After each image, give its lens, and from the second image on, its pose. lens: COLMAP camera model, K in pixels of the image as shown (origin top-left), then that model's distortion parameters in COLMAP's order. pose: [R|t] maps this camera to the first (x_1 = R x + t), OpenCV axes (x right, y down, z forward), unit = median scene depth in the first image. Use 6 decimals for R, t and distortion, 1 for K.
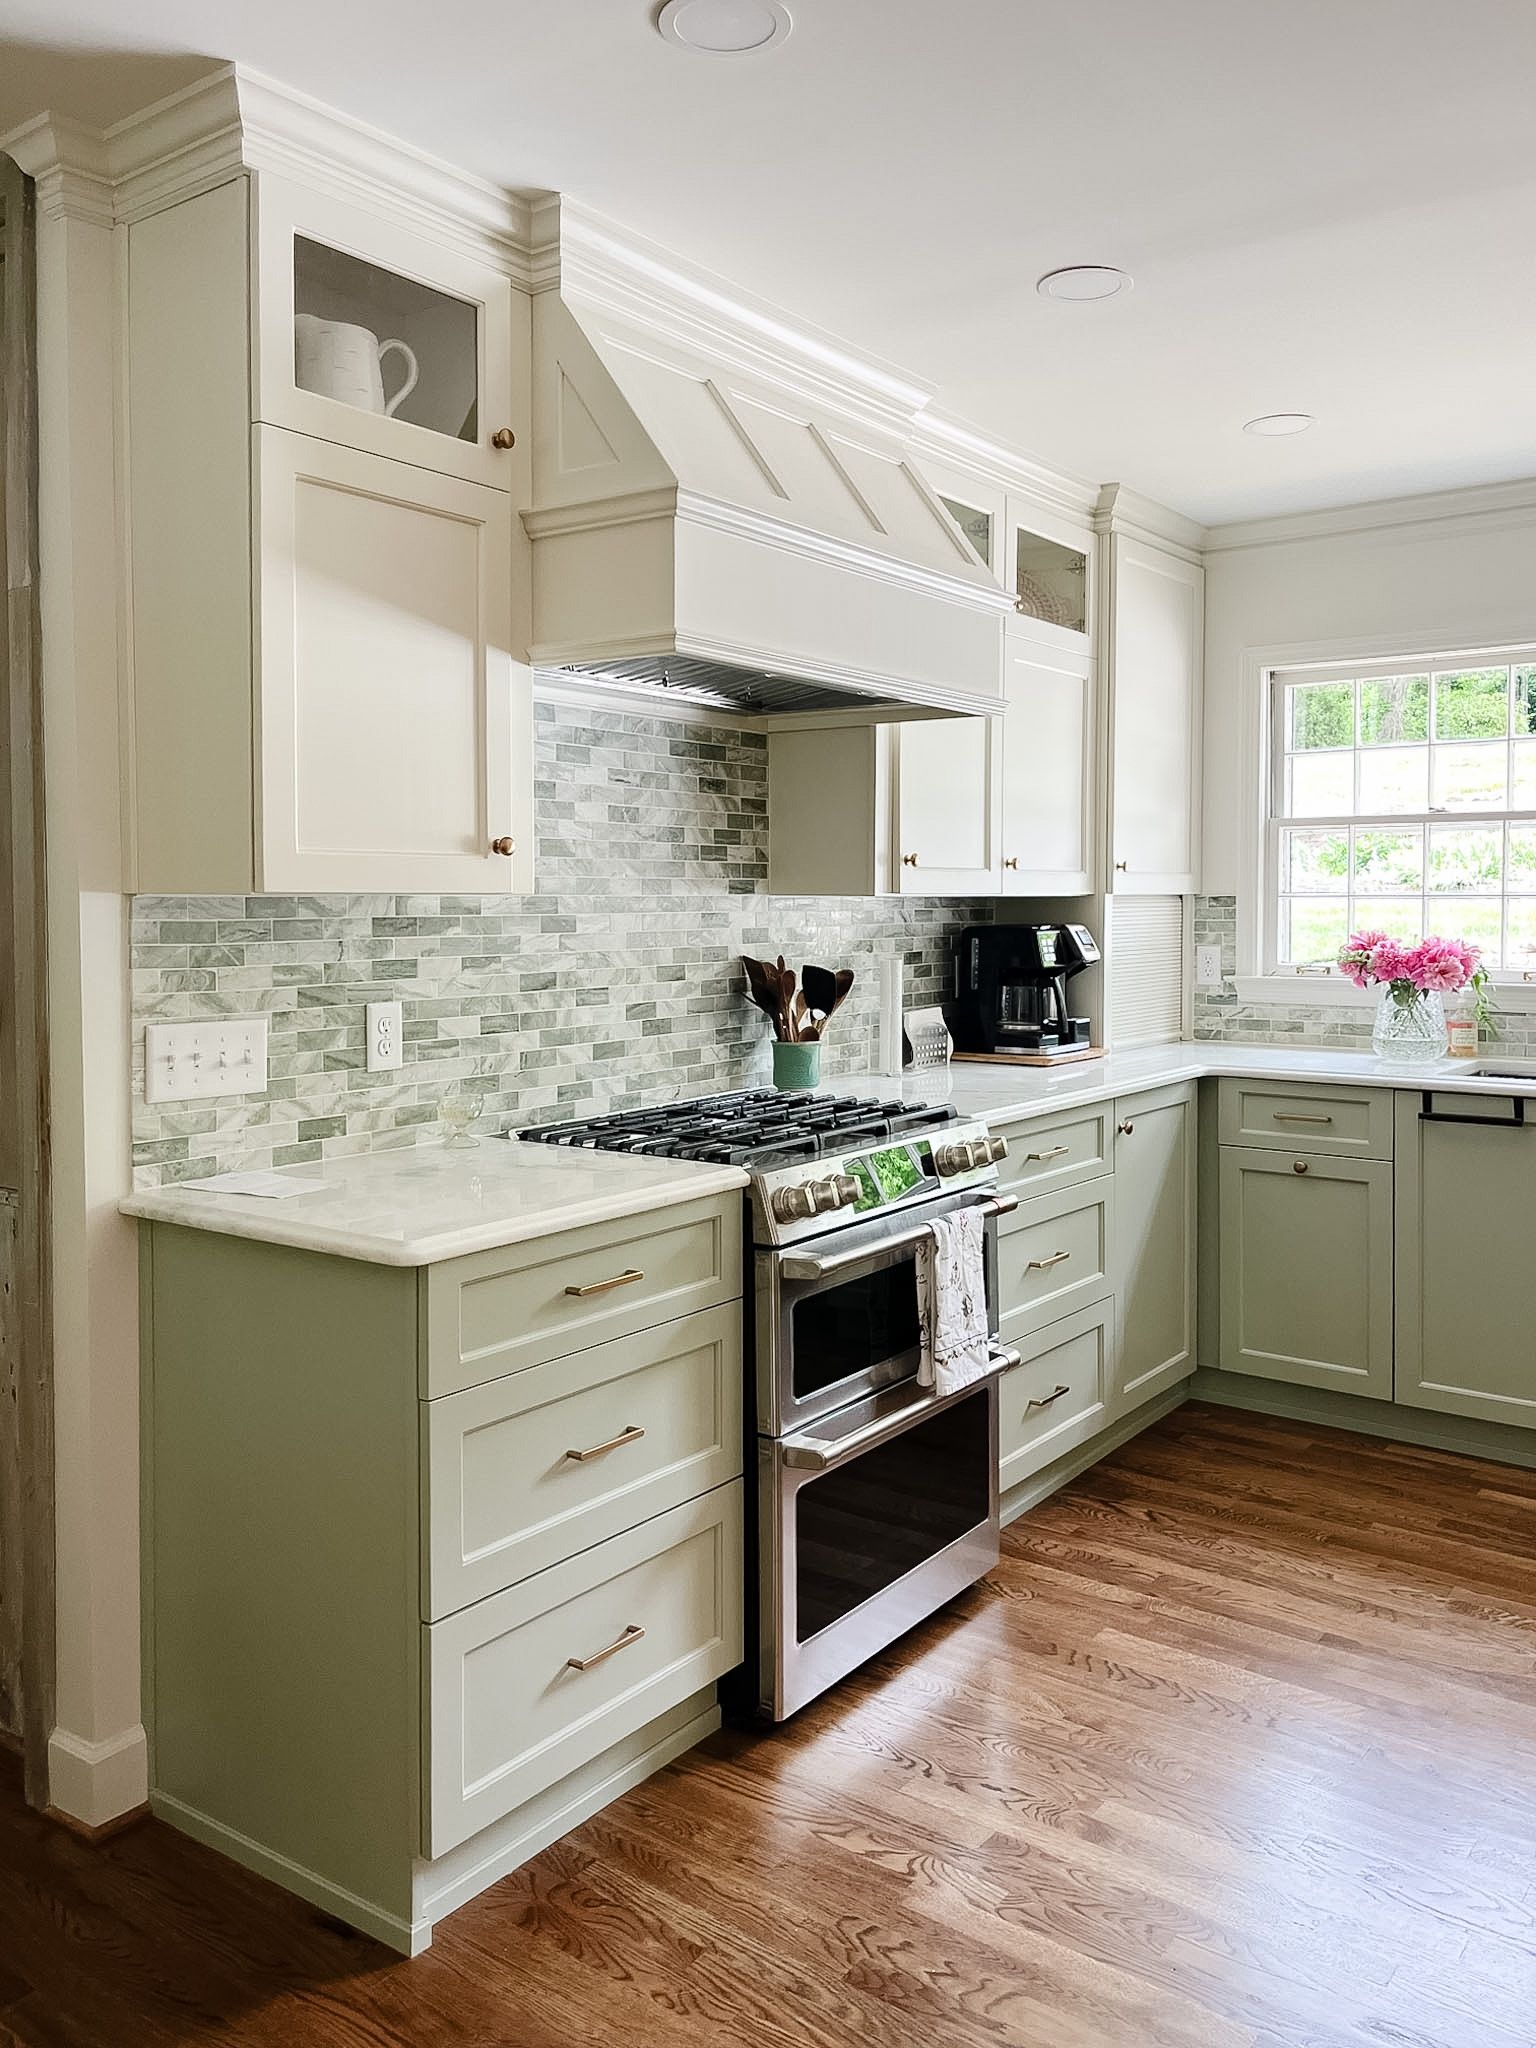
lens RADIAL K [[1566.3, 0, 795.8], [0, 1566.3, 942.5], [0, 0, 1]] dist [0.061217, -0.067629]
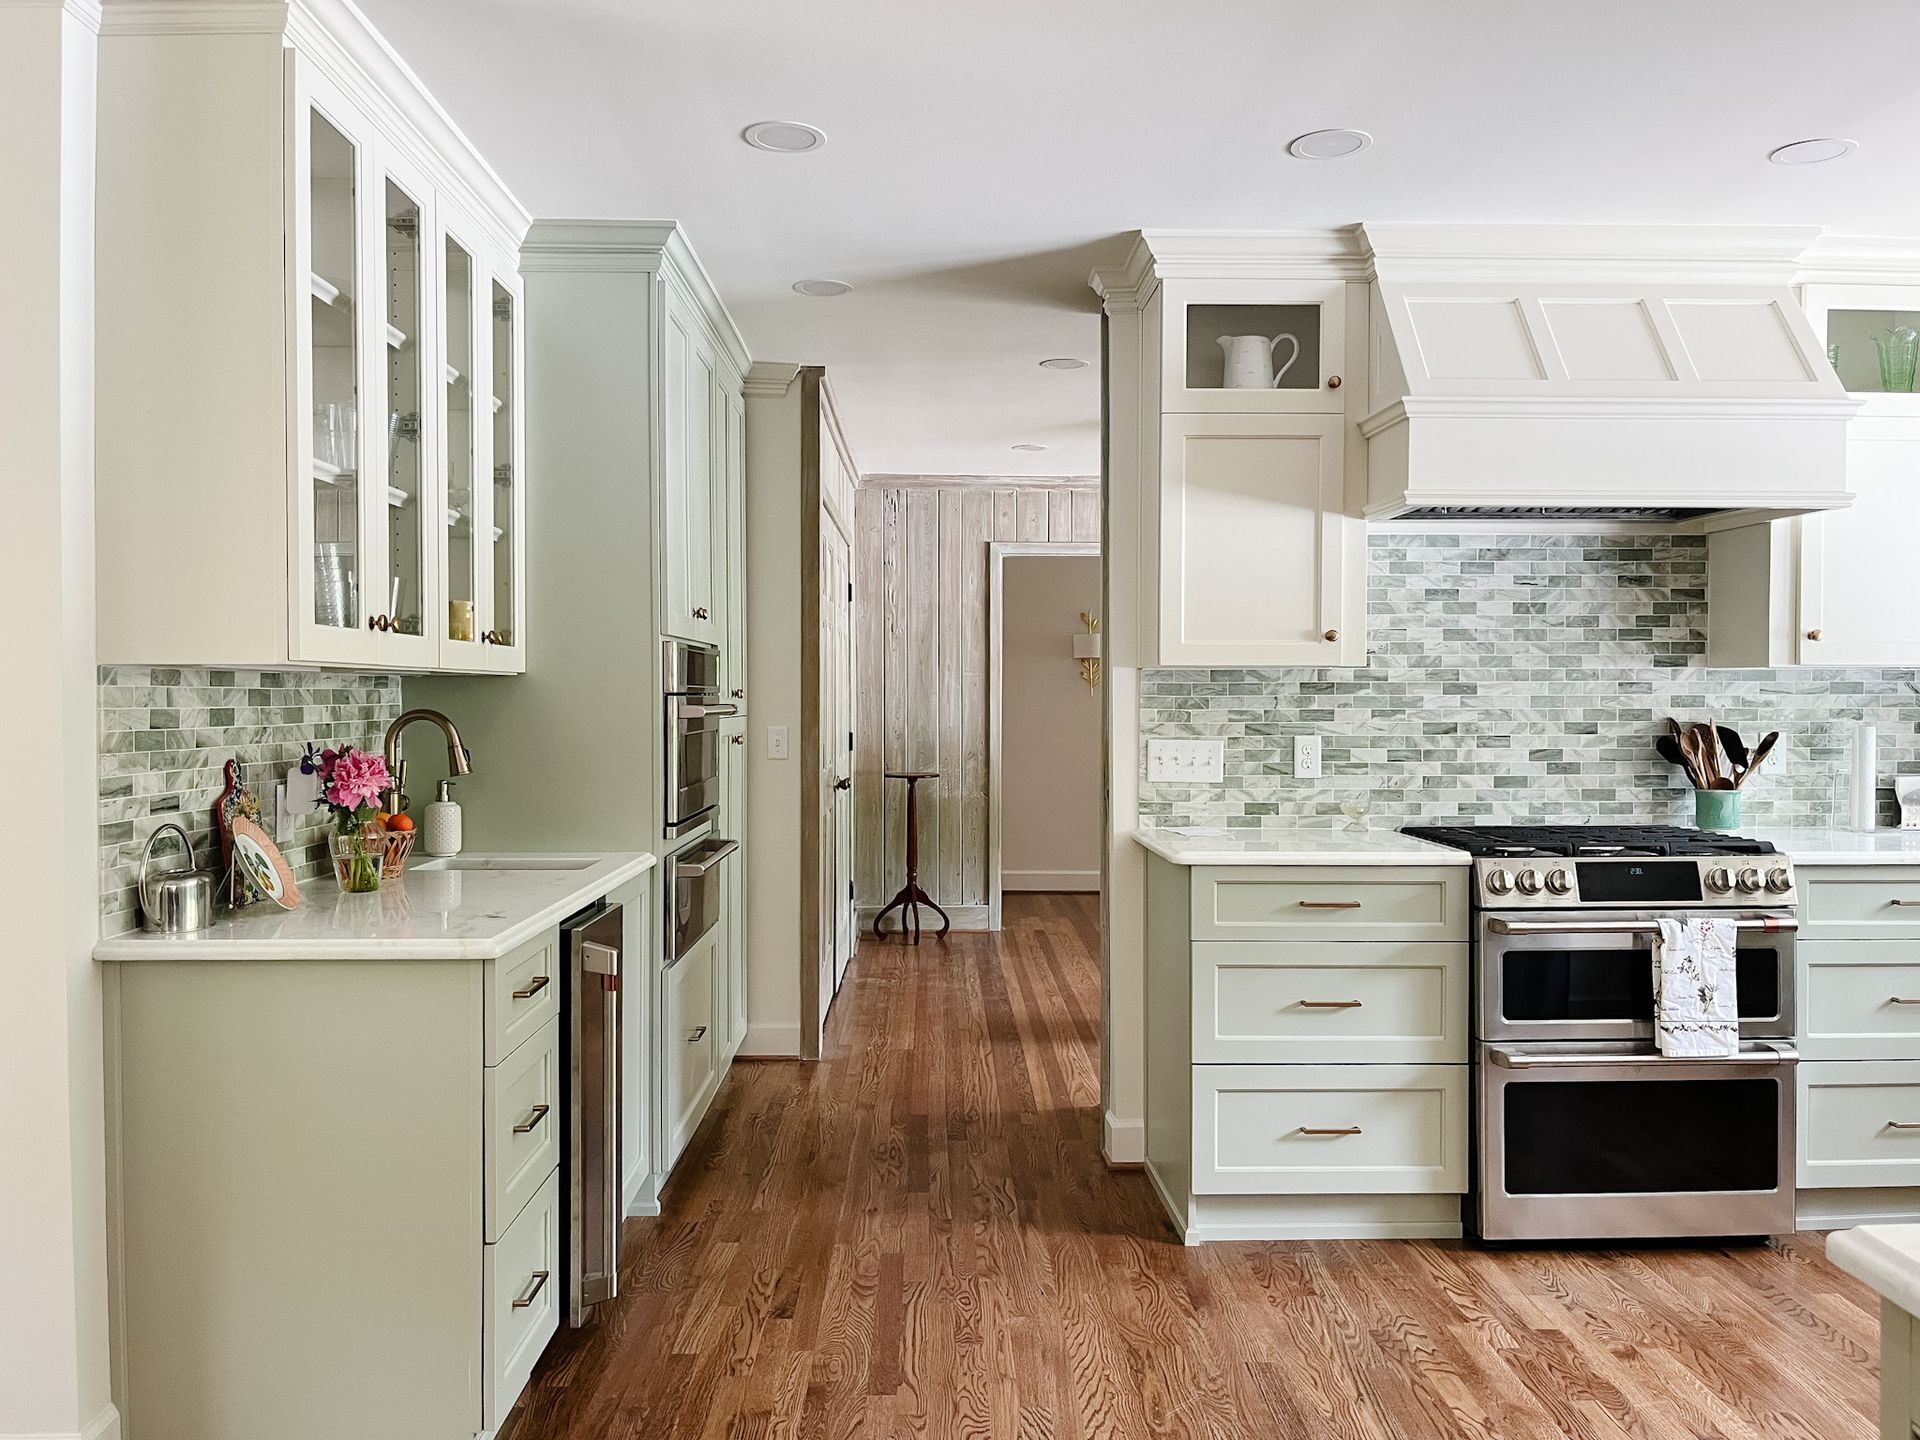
lens RADIAL K [[1458.5, 0, 952.5], [0, 1458.5, 715.5], [0, 0, 1]] dist [0.002365, 0.006970]
pose [[0.605418, 0.013640, -0.795791, 0.567012], [-0.023532, 0.999723, -0.000767, 0.022308], [0.795560, 0.019191, 0.605571, -0.149807]]
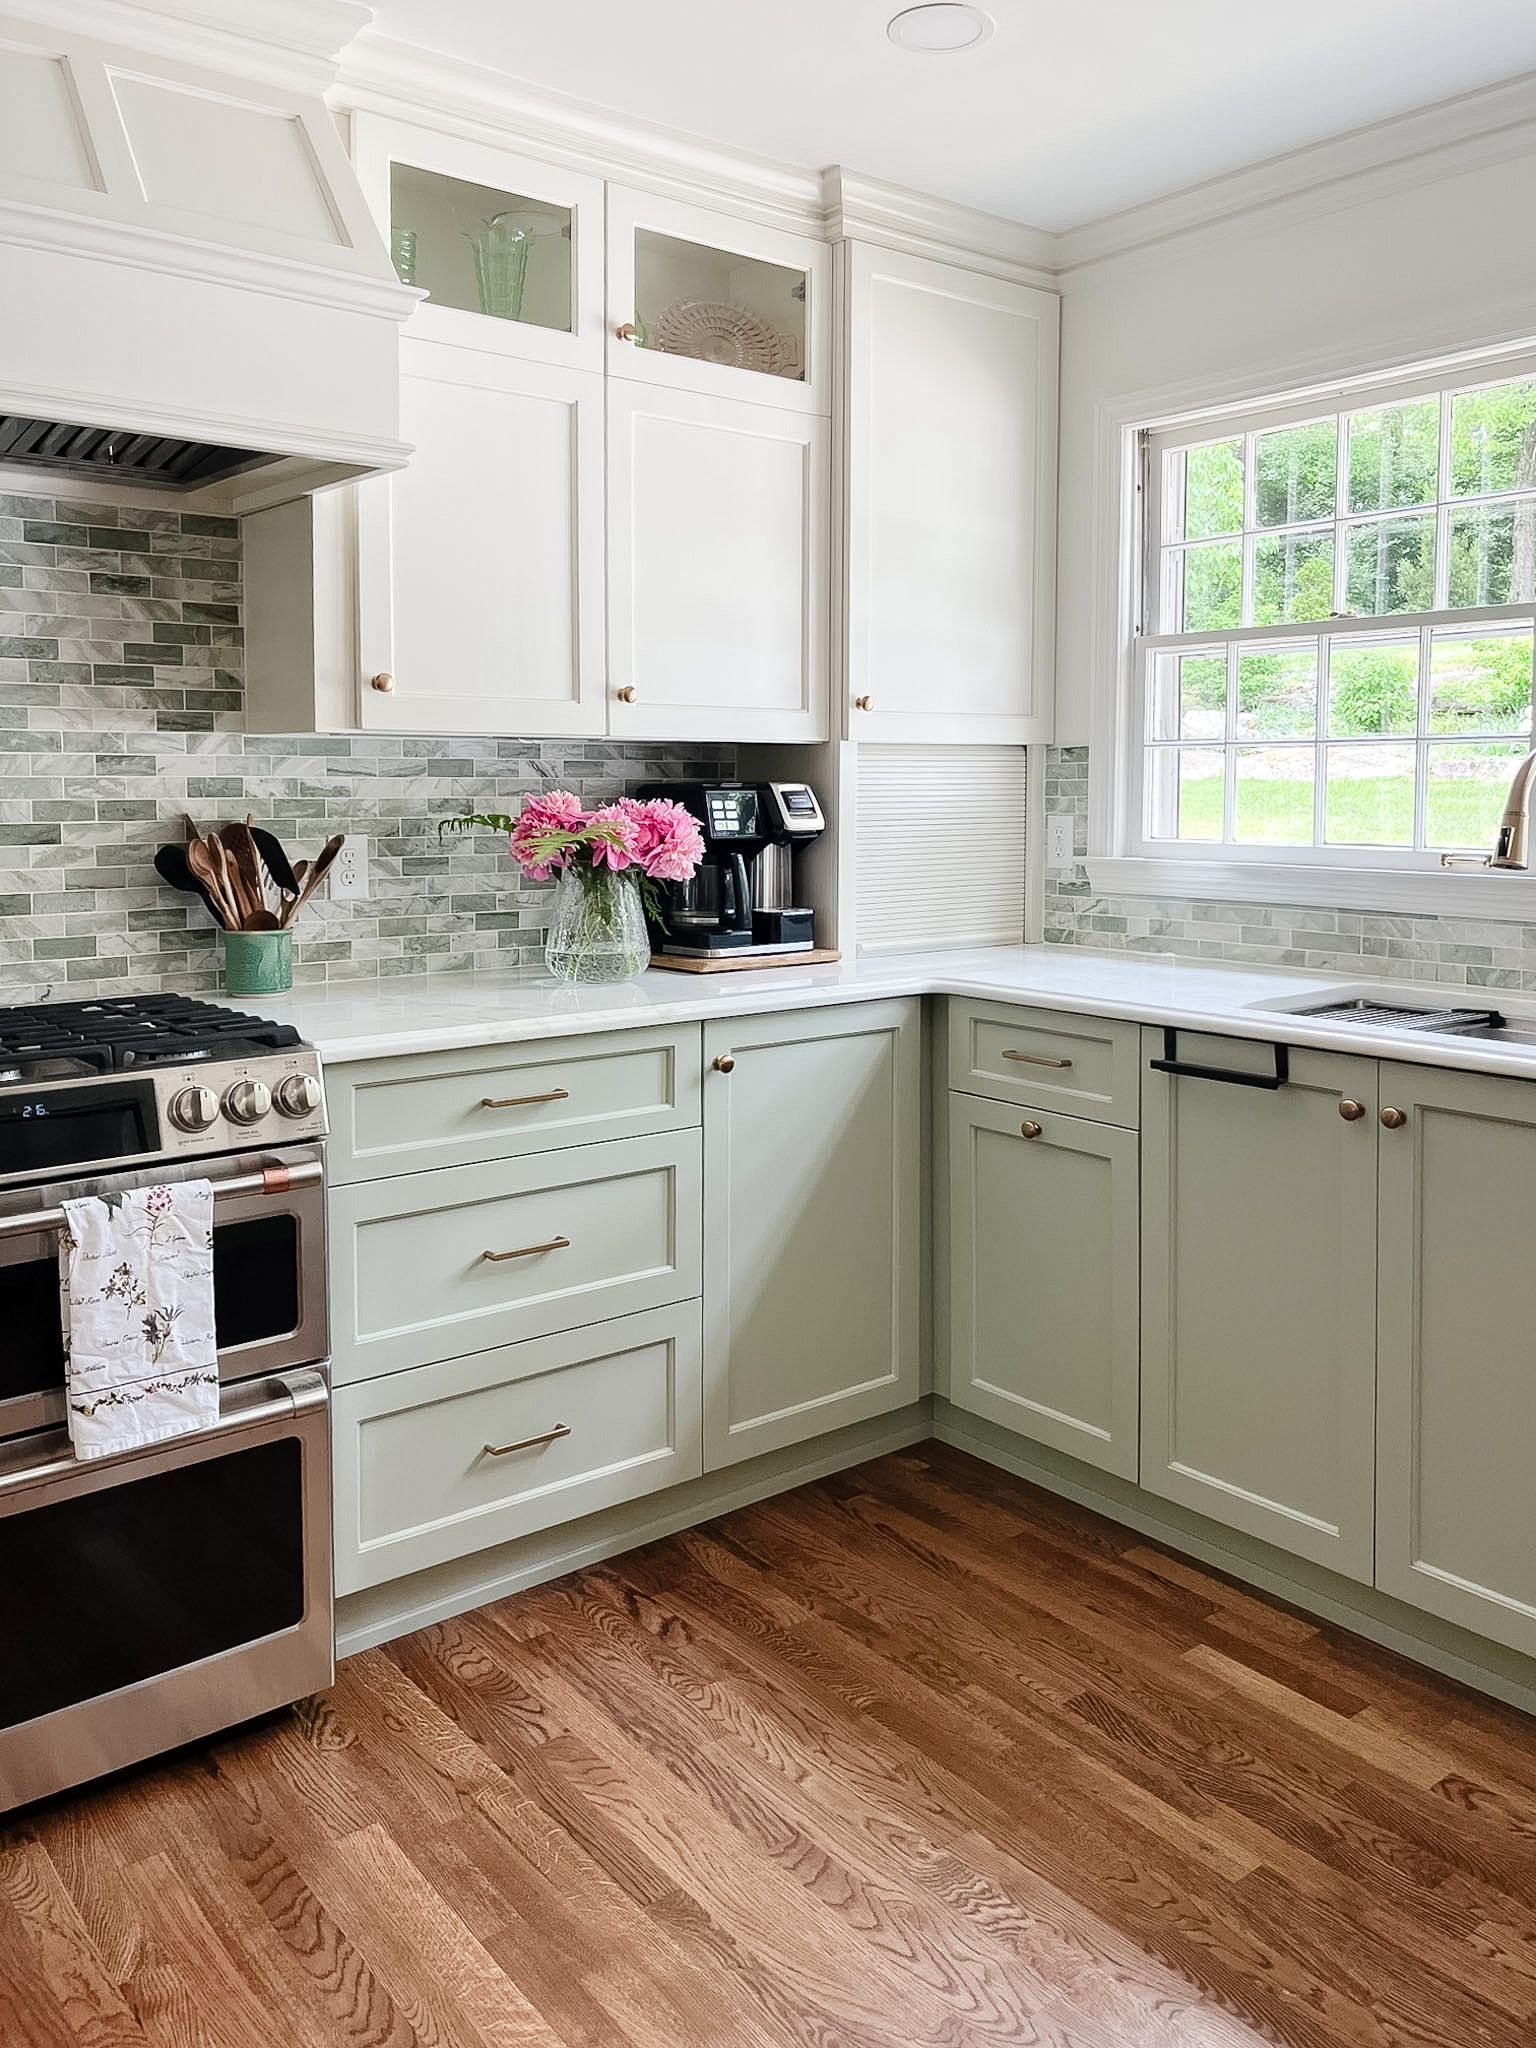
lens RADIAL K [[1591.3, 0, 764.2], [0, 1591.3, 864.8], [0, 0, 1]] dist [0.051364, -0.052886]
pose [[0.965636, 0.015480, -0.259436, 0.457185], [-0.009506, 0.999660, 0.024263, 0.012166], [0.259724, -0.020963, 0.965455, 0.349193]]
